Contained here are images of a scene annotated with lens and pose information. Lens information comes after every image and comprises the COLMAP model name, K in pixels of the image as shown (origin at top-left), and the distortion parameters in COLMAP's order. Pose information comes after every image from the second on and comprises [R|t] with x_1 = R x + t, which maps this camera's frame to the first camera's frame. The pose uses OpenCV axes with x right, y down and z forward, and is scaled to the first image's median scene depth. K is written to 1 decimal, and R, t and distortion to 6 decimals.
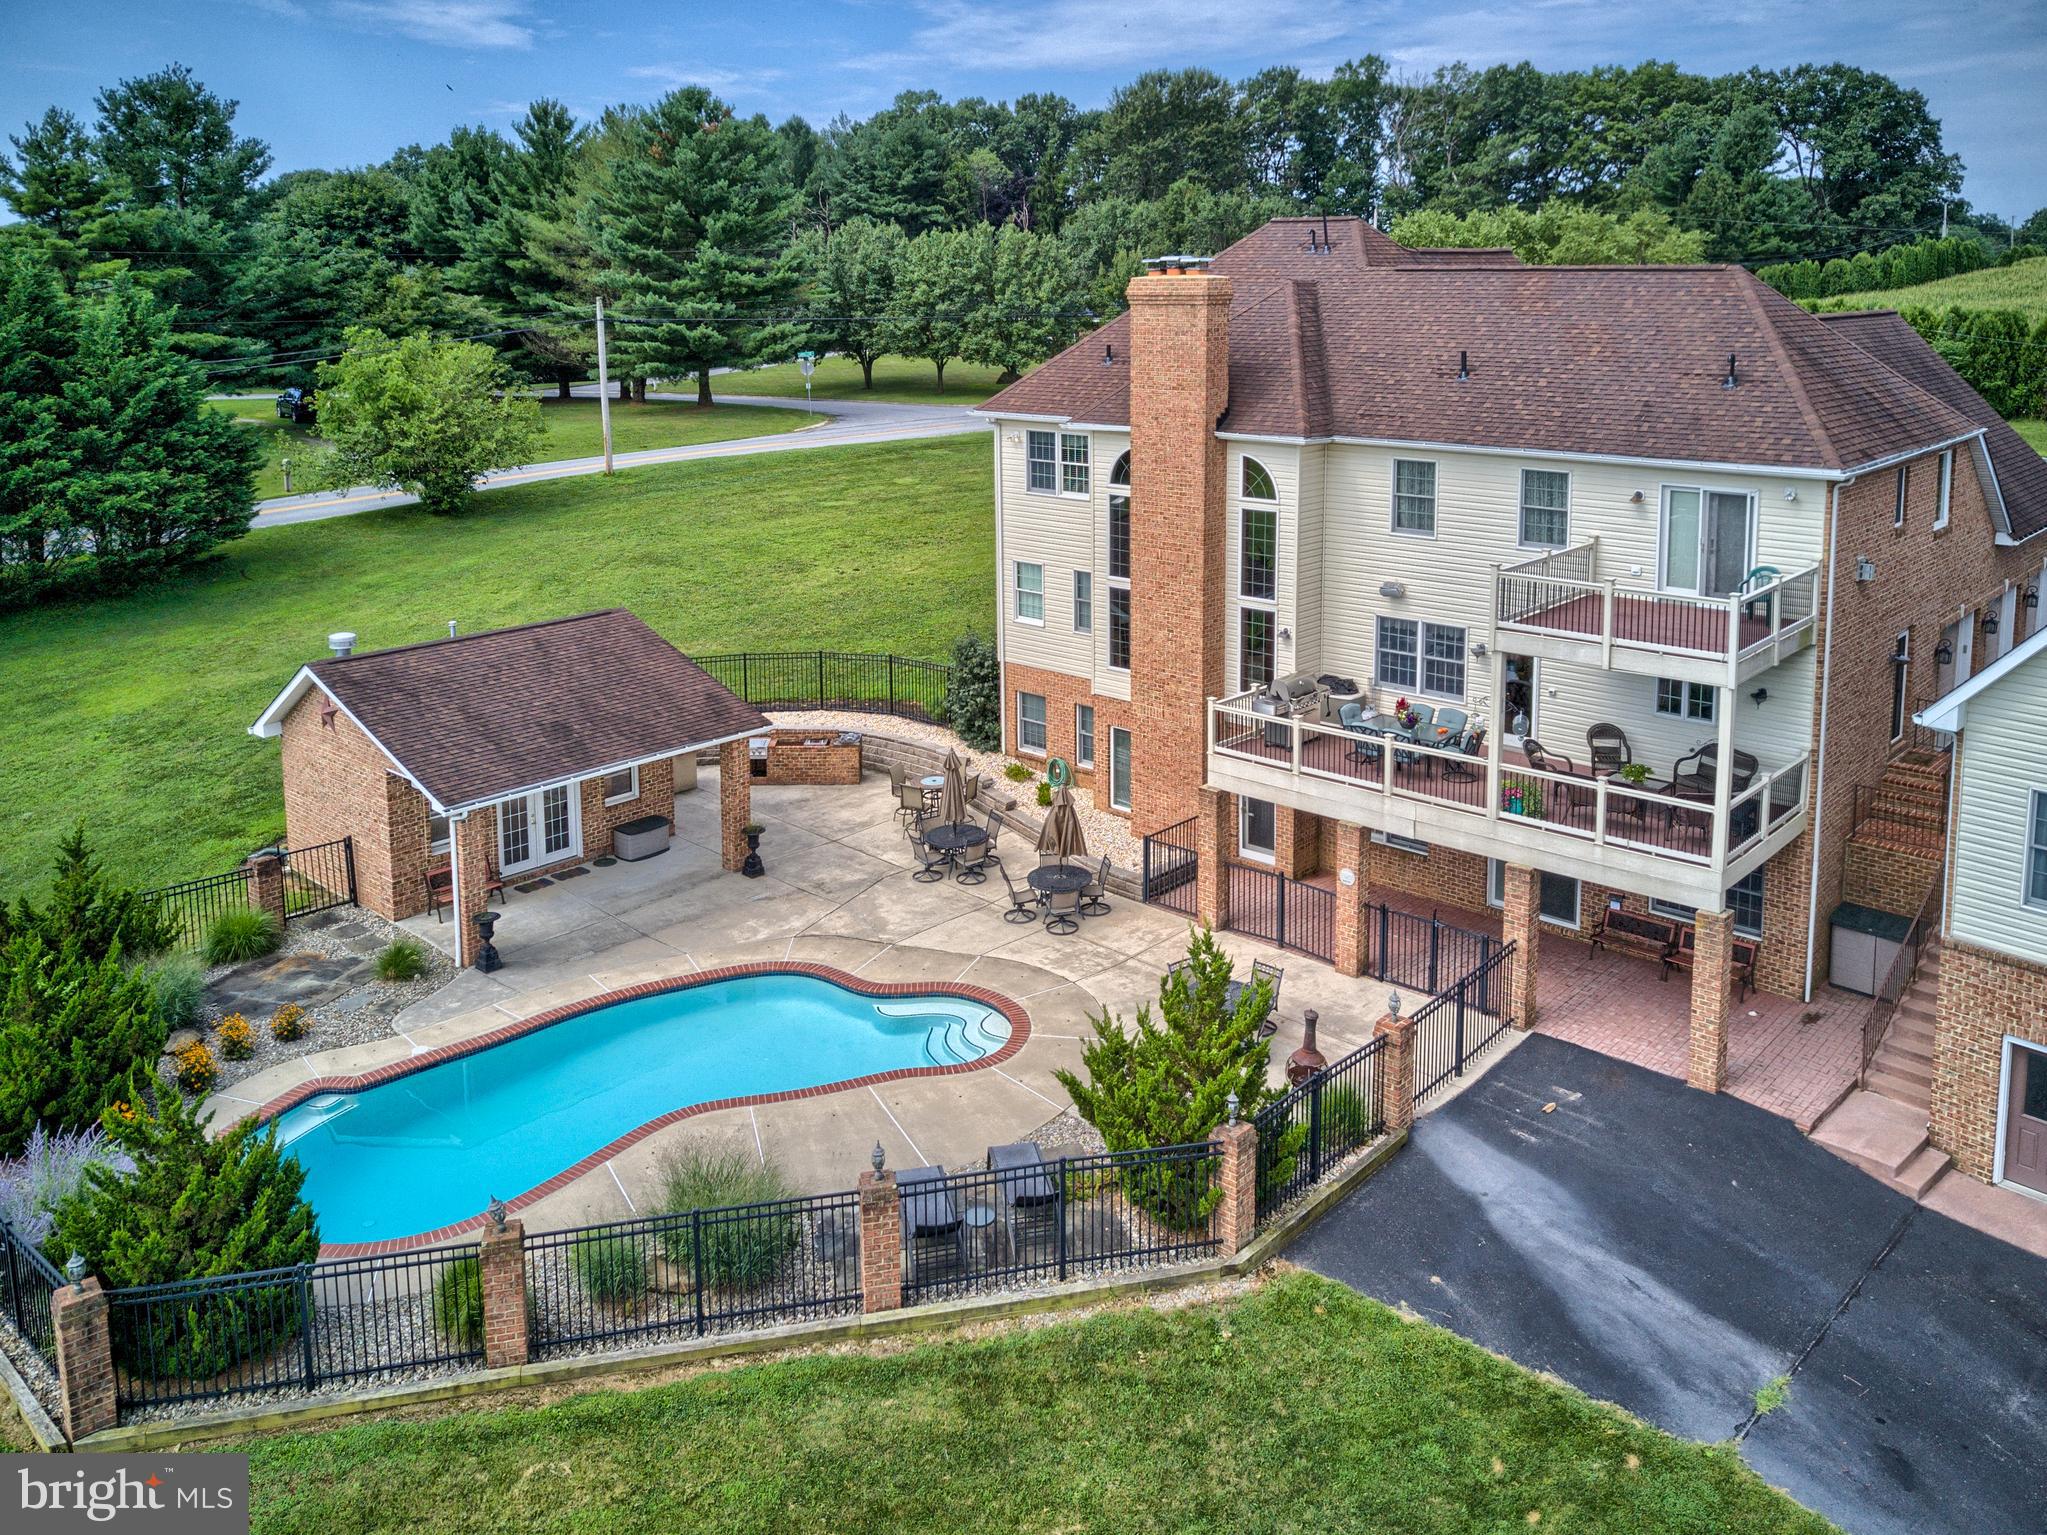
lens RADIAL K [[1659.9, 0, 1078.9], [0, 1659.9, 474.0], [0, 0, 1]] dist [0.010091, -0.005760]
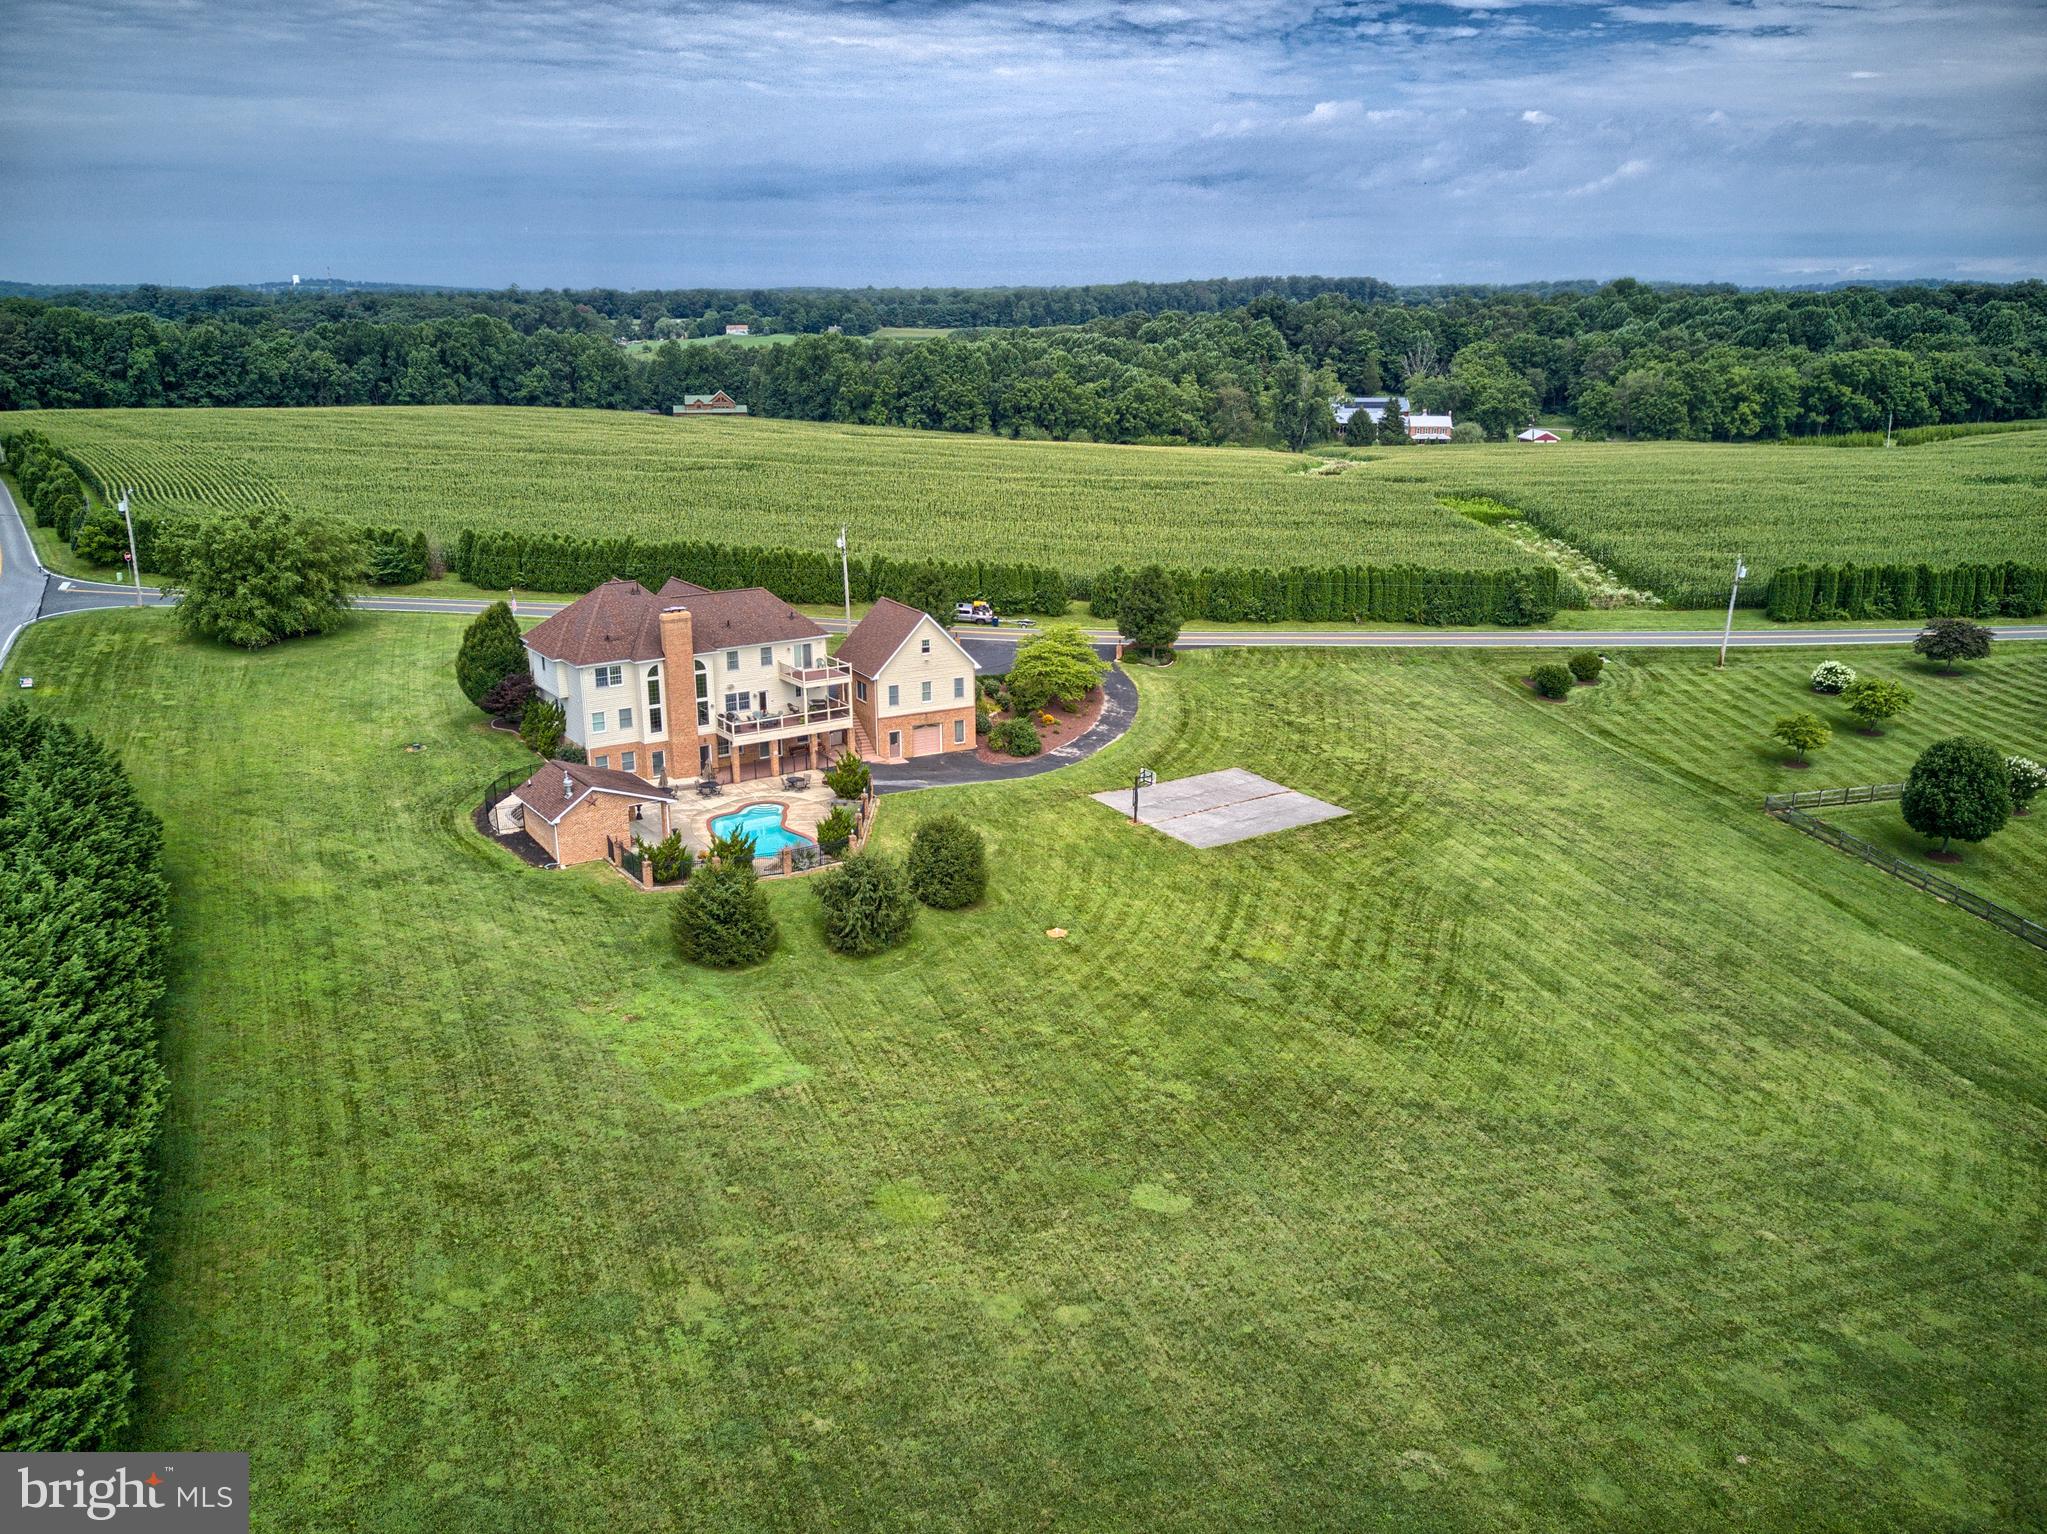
lens RADIAL K [[1600.8, 0, 1031.0], [0, 1600.8, 761.1], [0, 0, 1]] dist [0.008995, -0.005748]
pose [[0.236350, -0.260532, 0.936088, -2.585033], [0.111750, 0.964279, 0.240163, -0.470562], [-0.965221, 0.047845, 0.257022, -0.481252]]
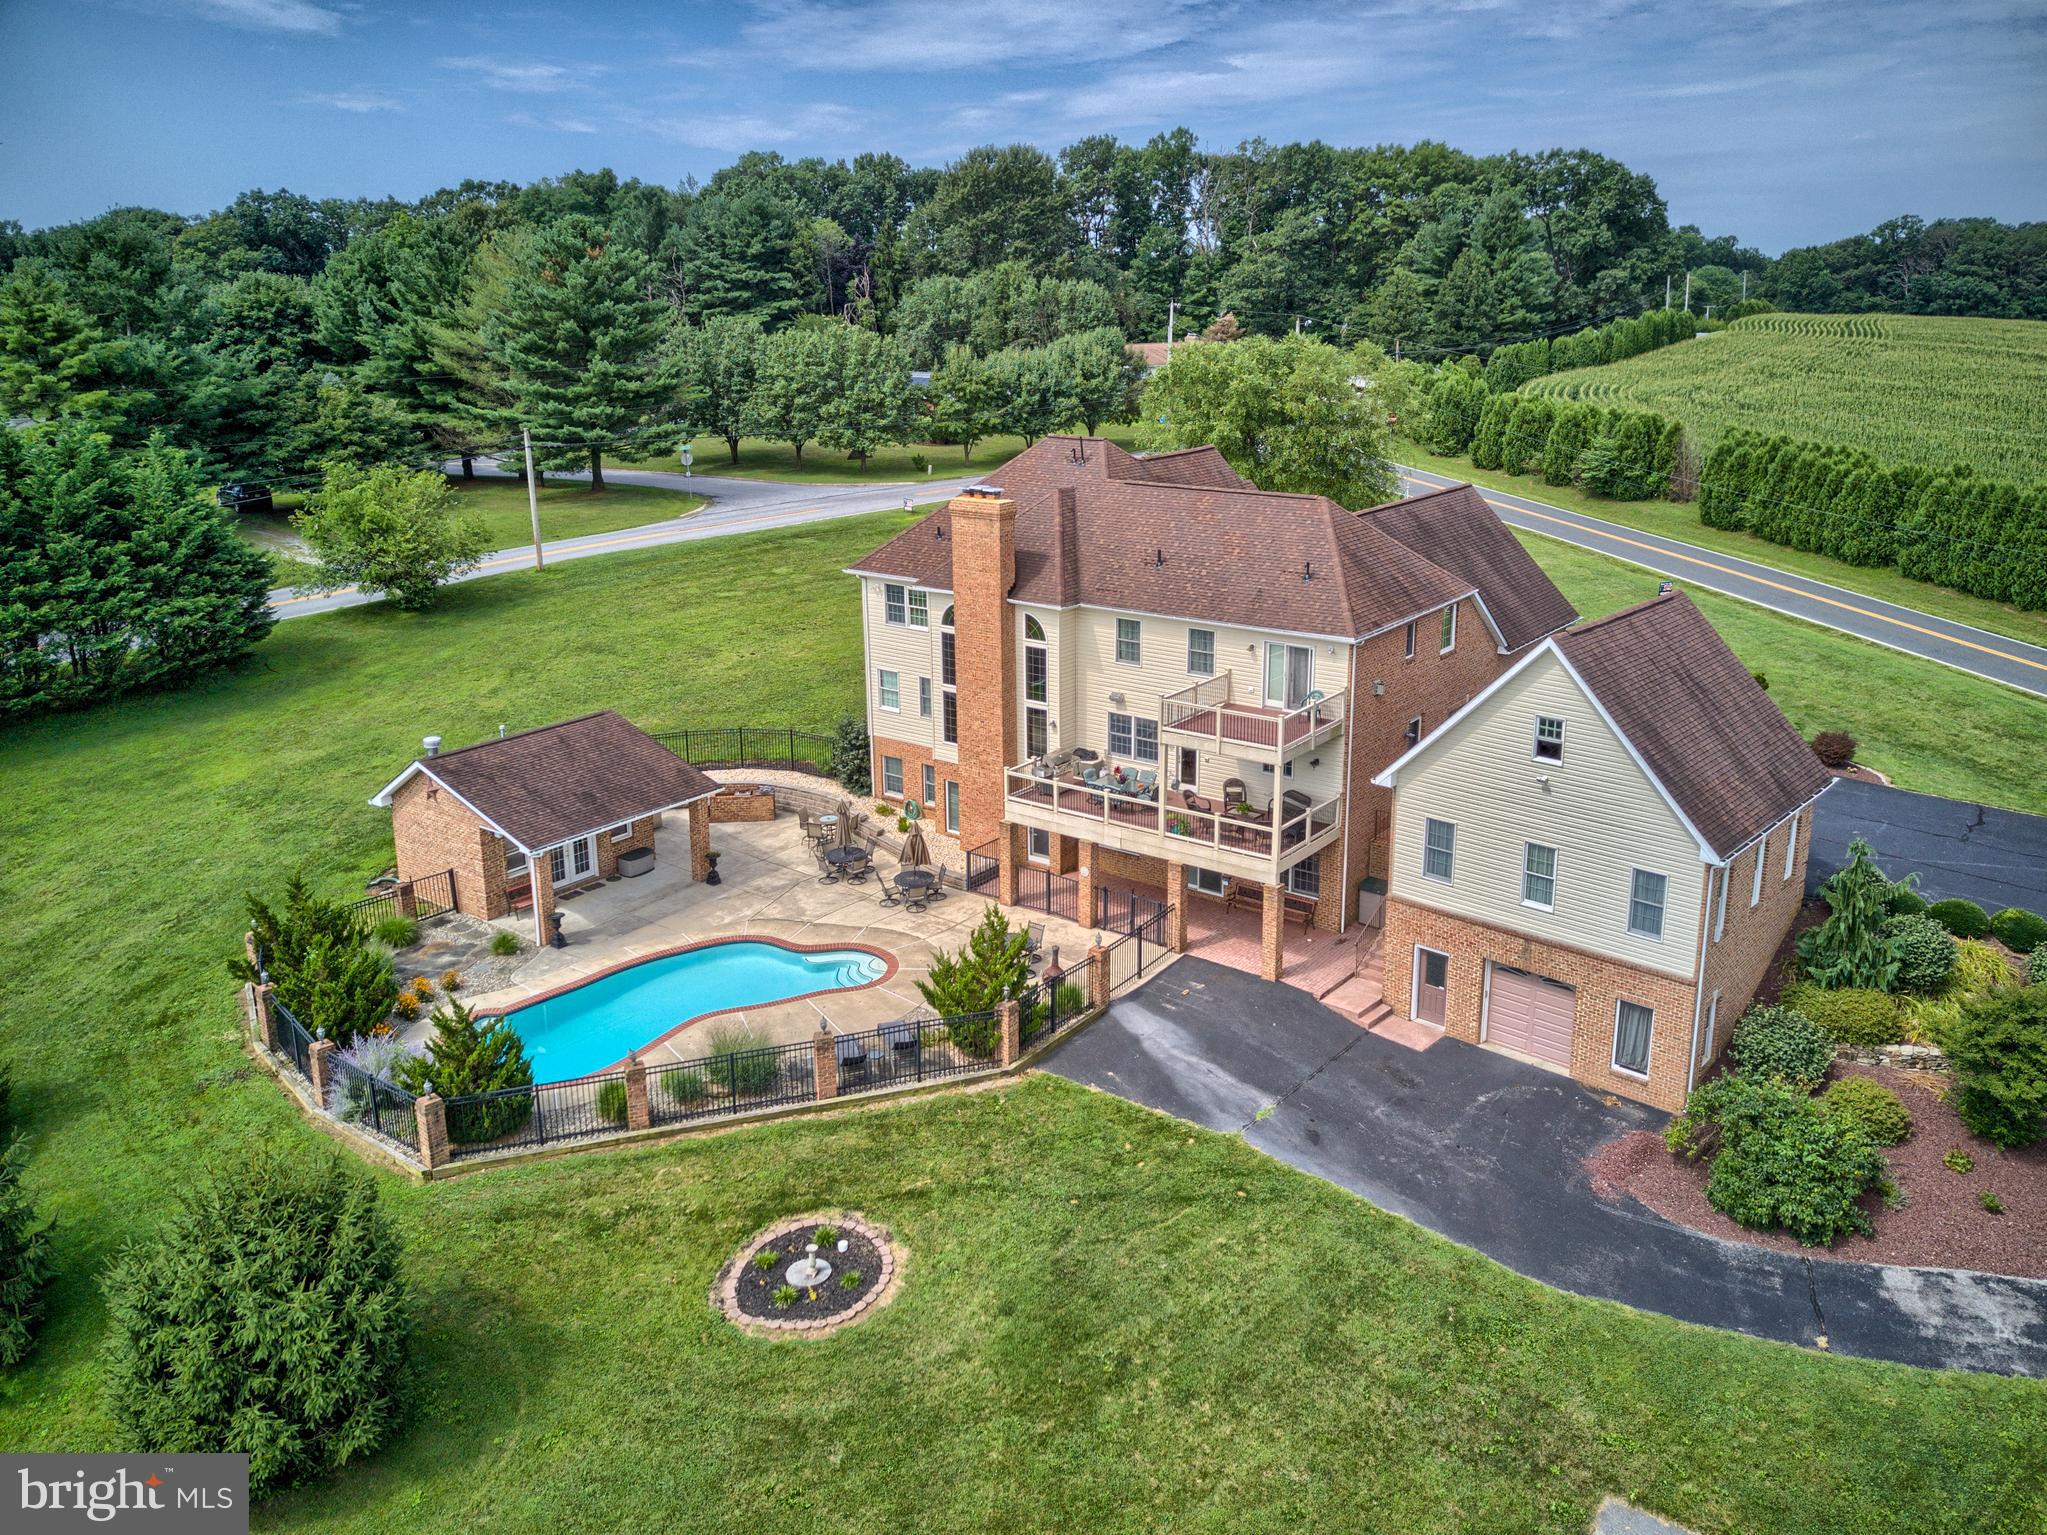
lens RADIAL K [[1605.5, 0, 1108.8], [0, 1605.5, 668.3], [0, 0, 1]] dist [0.010147, 0.003709]
pose [[0.993312, -0.020260, 0.113669, 0.003557], [0.006998, 0.993239, 0.115879, -0.117643], [-0.115248, -0.114308, 0.986738, -0.454325]]
